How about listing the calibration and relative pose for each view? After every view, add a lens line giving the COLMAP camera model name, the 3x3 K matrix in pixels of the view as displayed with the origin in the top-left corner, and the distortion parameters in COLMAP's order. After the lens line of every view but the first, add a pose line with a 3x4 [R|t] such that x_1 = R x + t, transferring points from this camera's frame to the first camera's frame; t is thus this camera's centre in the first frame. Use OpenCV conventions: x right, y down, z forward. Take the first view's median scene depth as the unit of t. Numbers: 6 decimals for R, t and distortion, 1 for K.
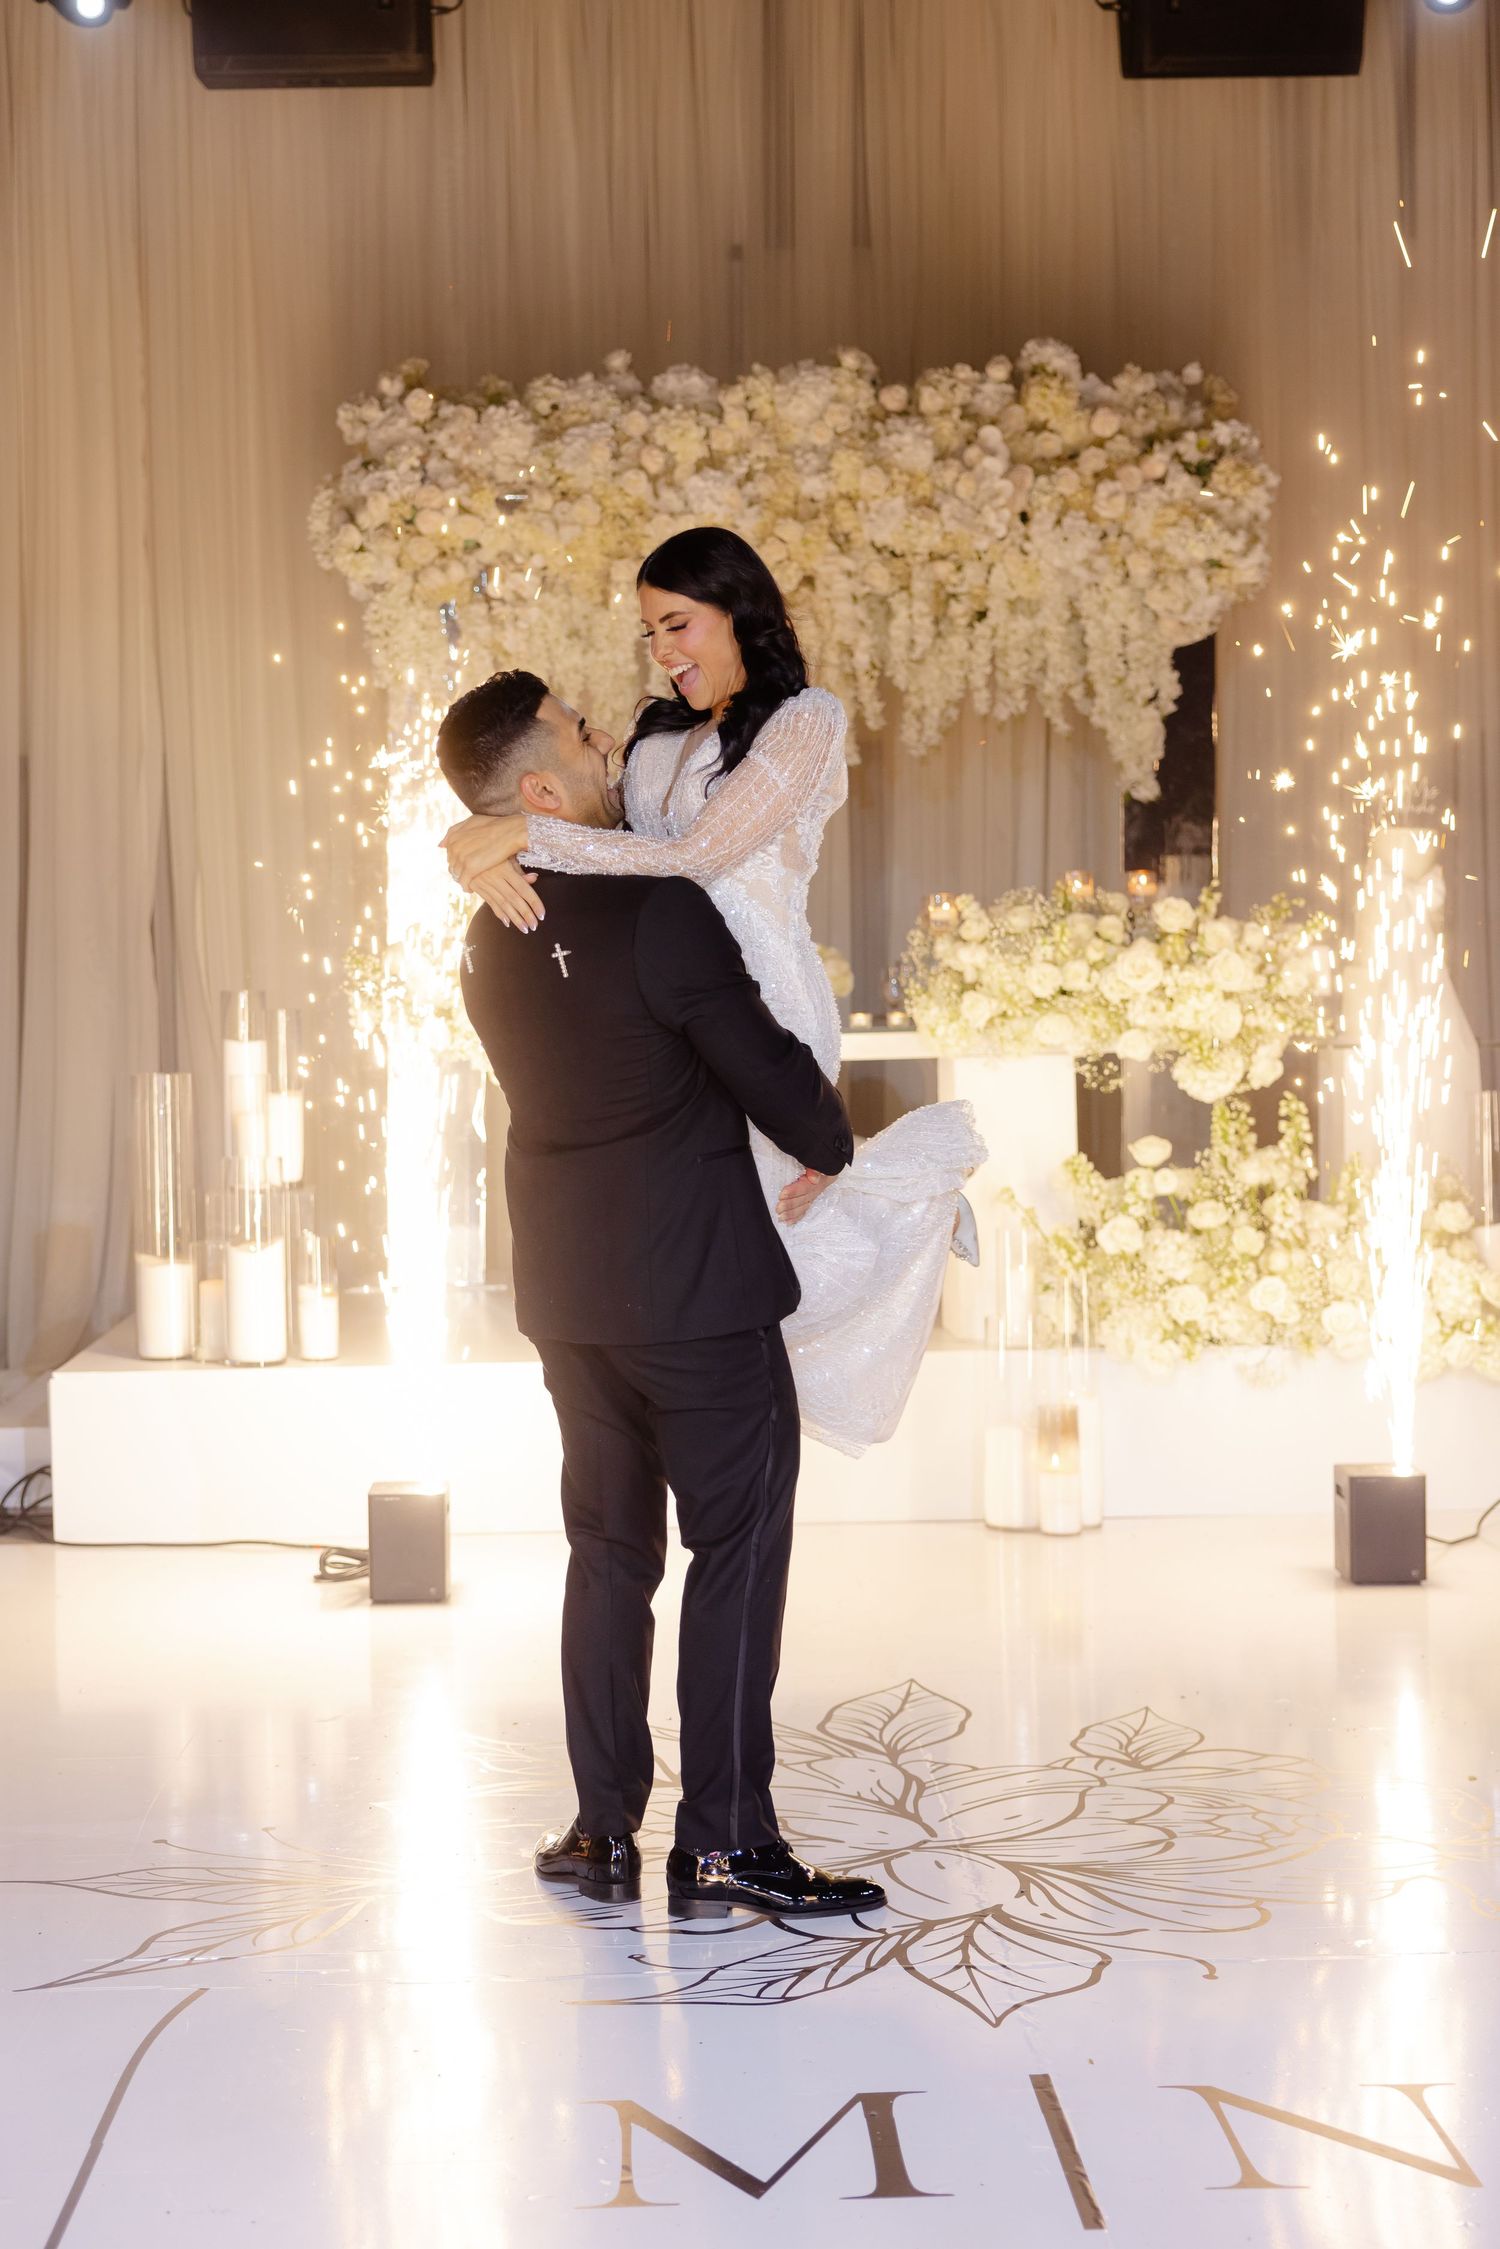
lens RADIAL K [[3494.4, 0, 654.9], [0, 3494.4, 1051.7], [0, 0, 1]] dist [0.041256, 0.000000]
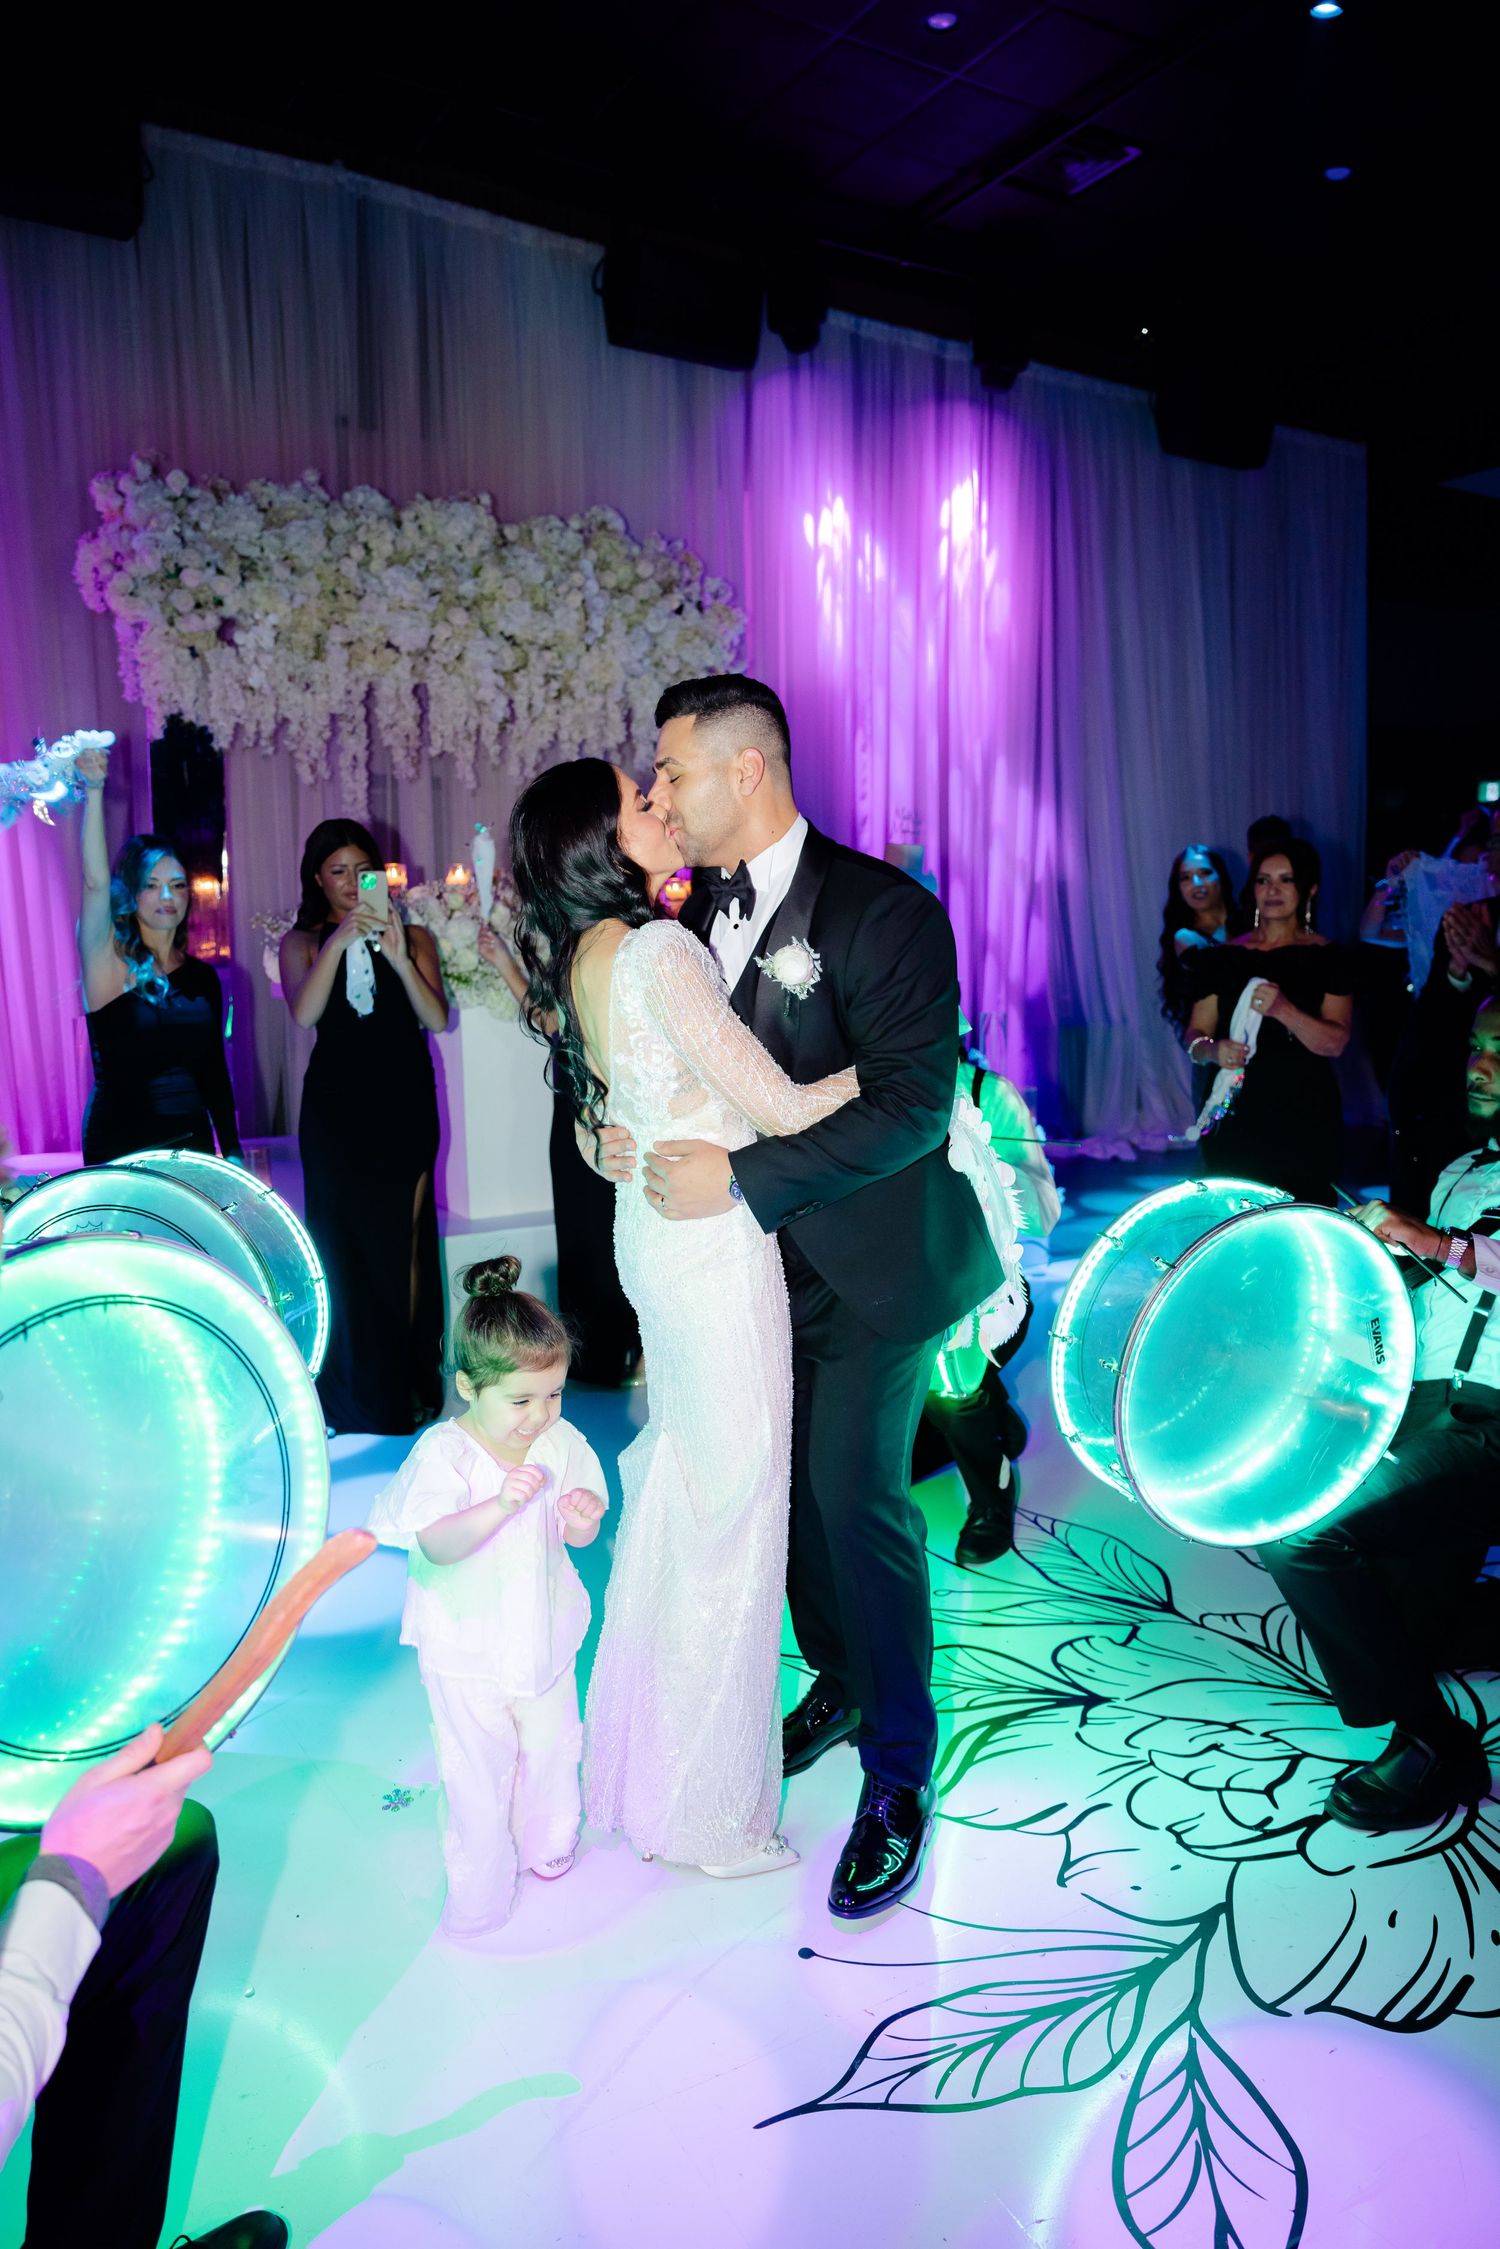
lens RADIAL K [[1531.1, 0, 752.0], [0, 1531.1, 1128.5], [0, 0, 1]] dist [-0.000219, 0.011524]
pose [[0.859270, -0.057875, 0.508238, -0.185753], [0.002082, 0.993966, 0.109666, -0.010841], [-0.511518, -0.093175, 0.854206, 0.390863]]
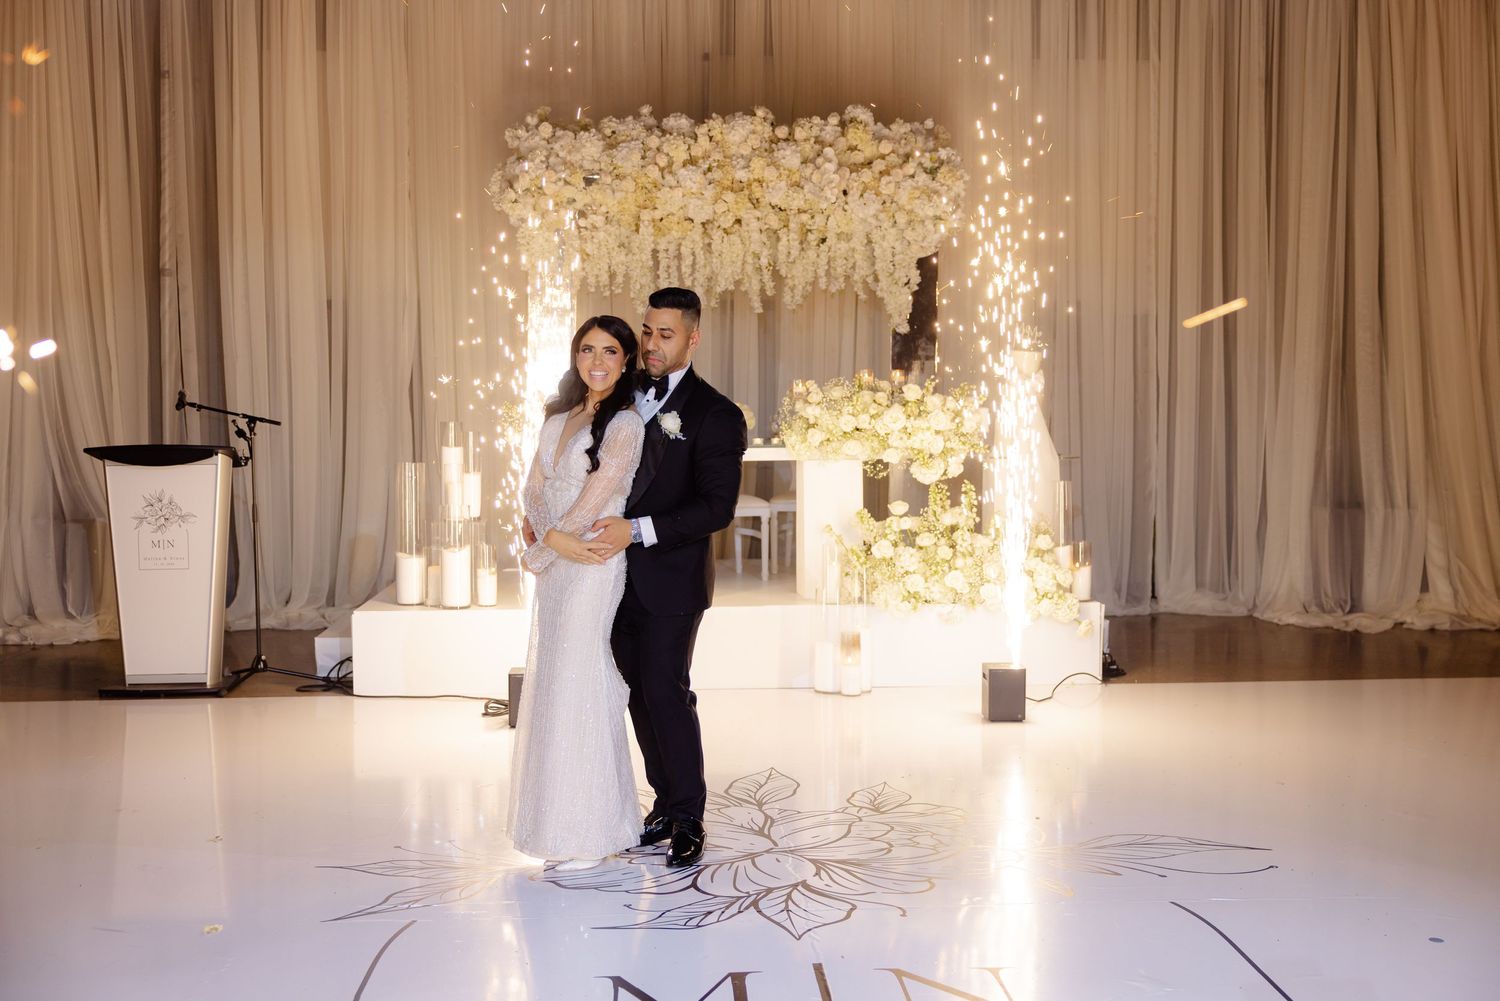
lens RADIAL K [[1747.1, 0, 760.5], [0, 1747.1, 472.9], [0, 0, 1]] dist [0.013729, 0.000000]
pose [[0.998664, 0.014407, 0.049627, 0.008827], [-0.015240, 0.999749, 0.016435, -0.006424], [-0.049378, -0.017170, 0.998633, -0.011361]]
